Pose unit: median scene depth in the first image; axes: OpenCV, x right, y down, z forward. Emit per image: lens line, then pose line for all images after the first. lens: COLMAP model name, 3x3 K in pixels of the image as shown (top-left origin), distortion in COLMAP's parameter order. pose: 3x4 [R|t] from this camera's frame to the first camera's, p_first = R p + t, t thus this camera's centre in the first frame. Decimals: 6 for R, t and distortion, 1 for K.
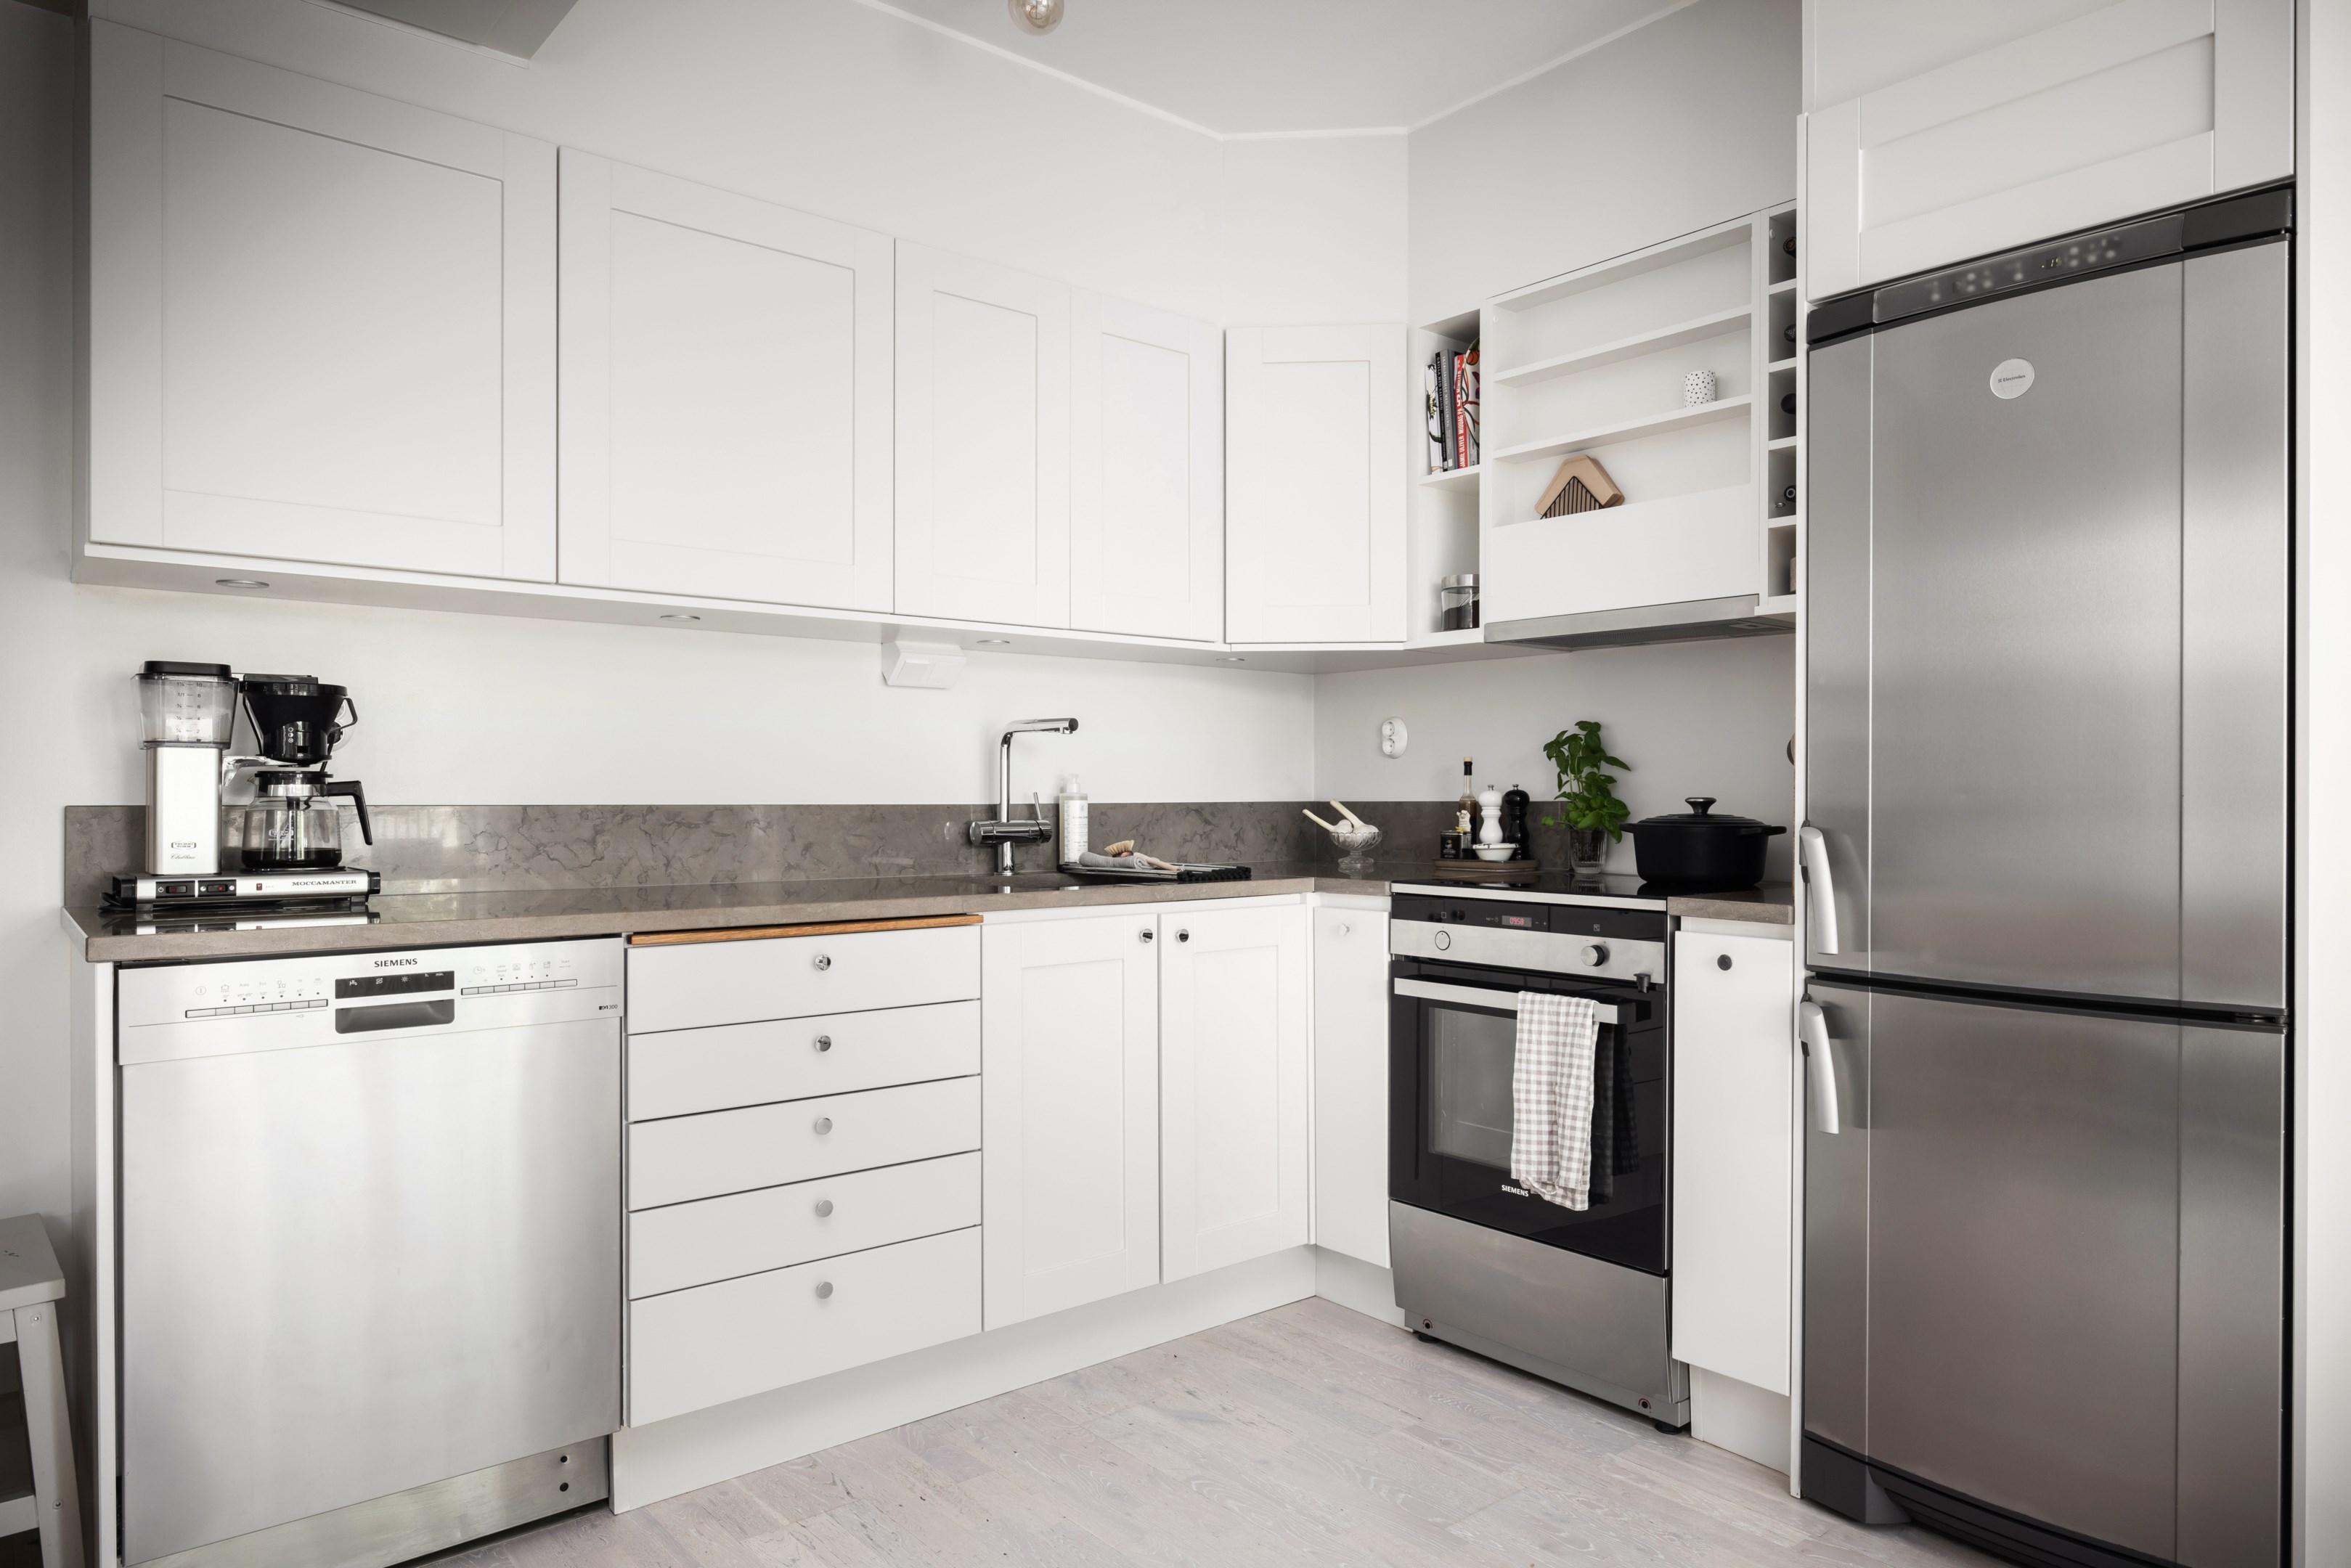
lens RADIAL K [[1479.5, 0, 1177.1], [0, 1479.5, 803.3], [0, 0, 1]] dist [-0.000518, -0.000980]
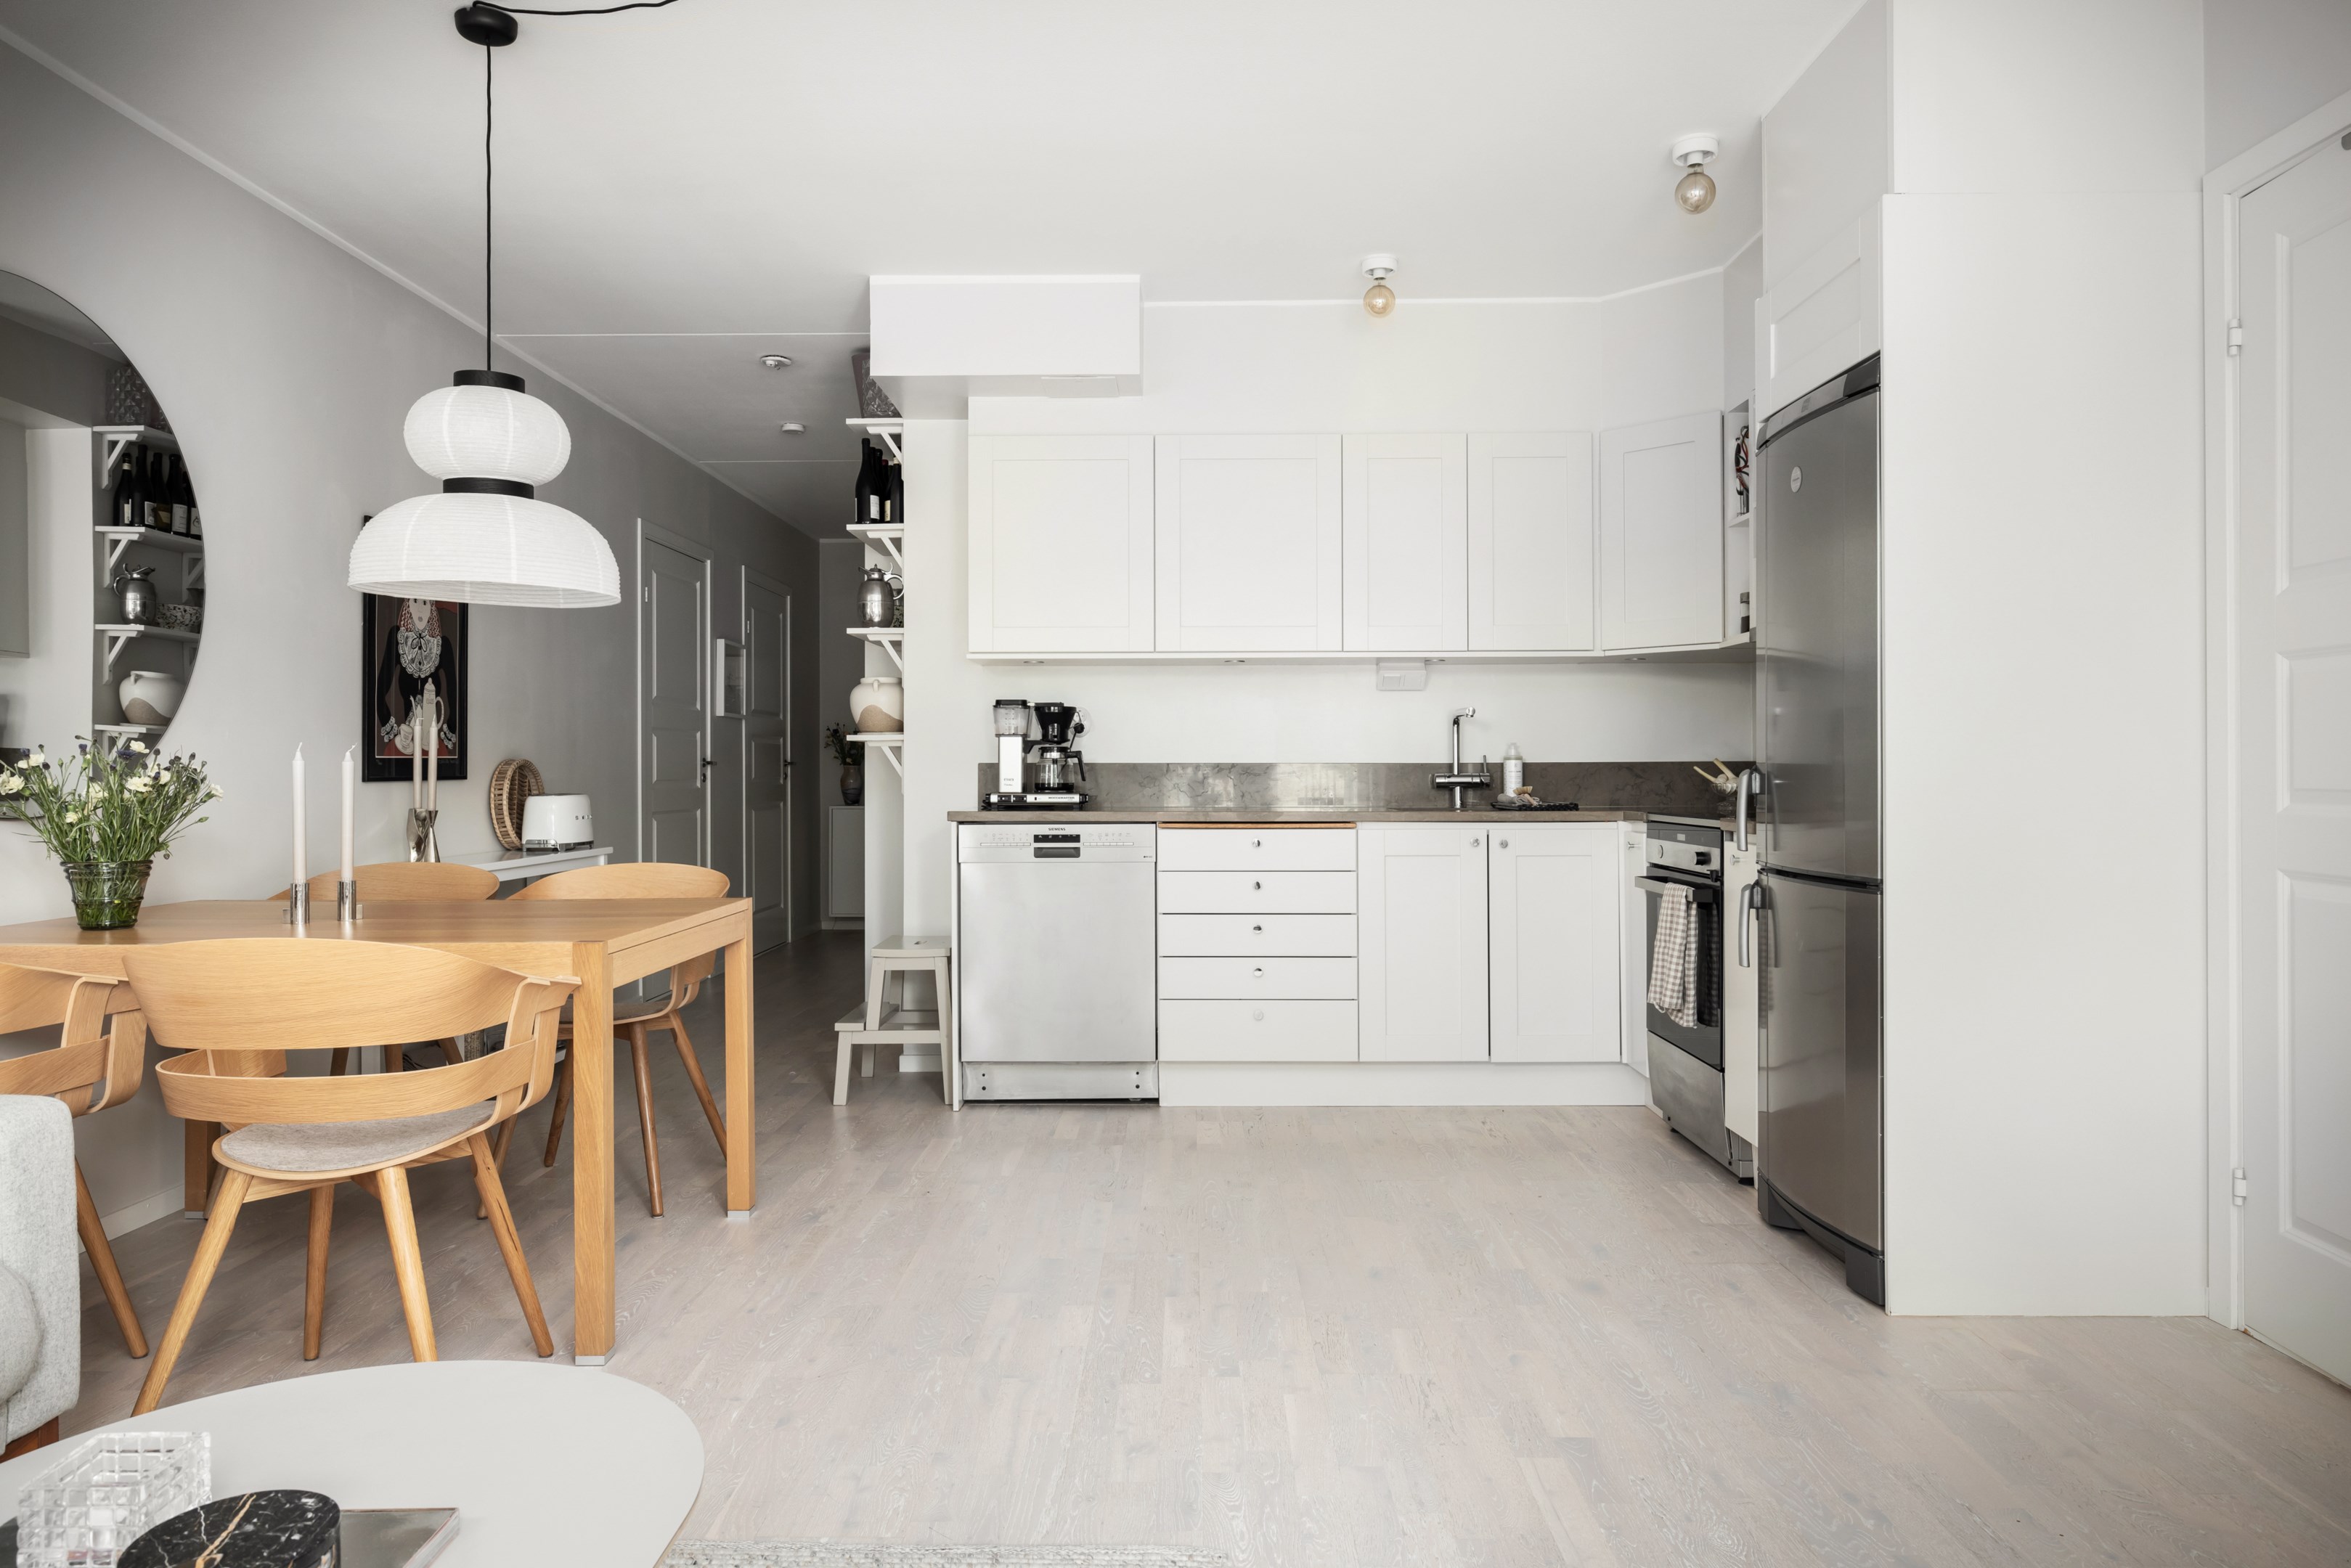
lens RADIAL K [[1479.5, 0, 1177.1], [0, 1479.5, 803.3], [0, 0, 1]] dist [-0.000518, -0.000980]
pose [[0.756791, 0.010855, -0.653566, 0.953732], [-0.001894, 0.999894, 0.014414, 0.029613], [0.653654, -0.009670, 0.756732, -0.526356]]
